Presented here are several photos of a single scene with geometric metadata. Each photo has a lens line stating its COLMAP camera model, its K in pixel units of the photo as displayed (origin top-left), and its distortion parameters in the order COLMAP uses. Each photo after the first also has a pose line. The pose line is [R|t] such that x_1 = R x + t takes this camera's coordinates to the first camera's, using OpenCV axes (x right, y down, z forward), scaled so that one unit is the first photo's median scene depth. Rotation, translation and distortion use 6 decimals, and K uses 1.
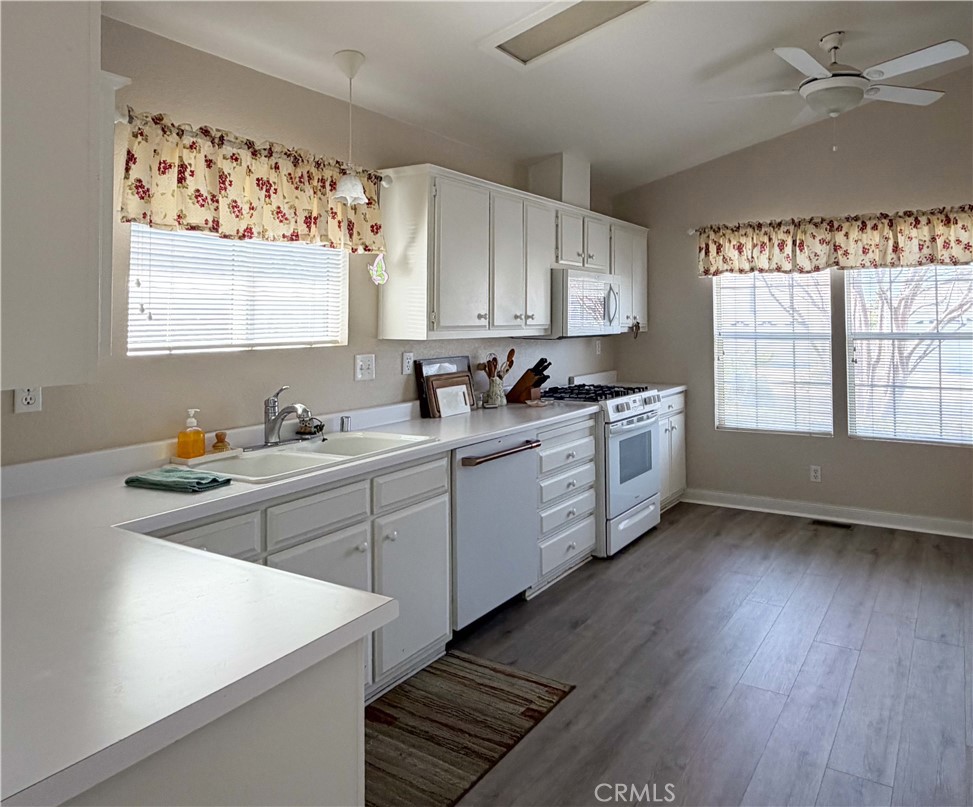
lens RADIAL K [[701.7, 0, 486.4], [0, 701.7, 404.3], [0, 0, 1]] dist [-0.006248, -0.003600]
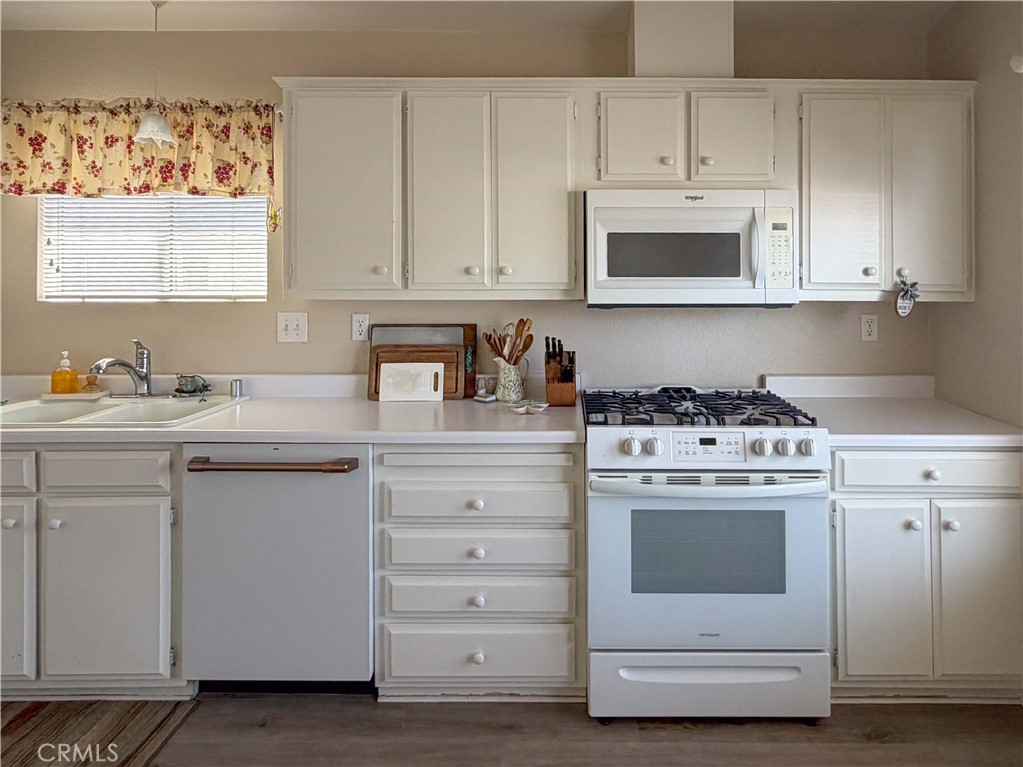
lens RADIAL K [[601.0, 0, 511.3], [0, 601.0, 323.4], [0, 0, 1]] dist [-0.002245, -0.000821]
pose [[0.554258, 0.075547, -0.828909, 0.719620], [-0.104271, 0.994329, 0.020901, -0.122433], [0.825788, 0.074846, 0.558993, 0.966558]]
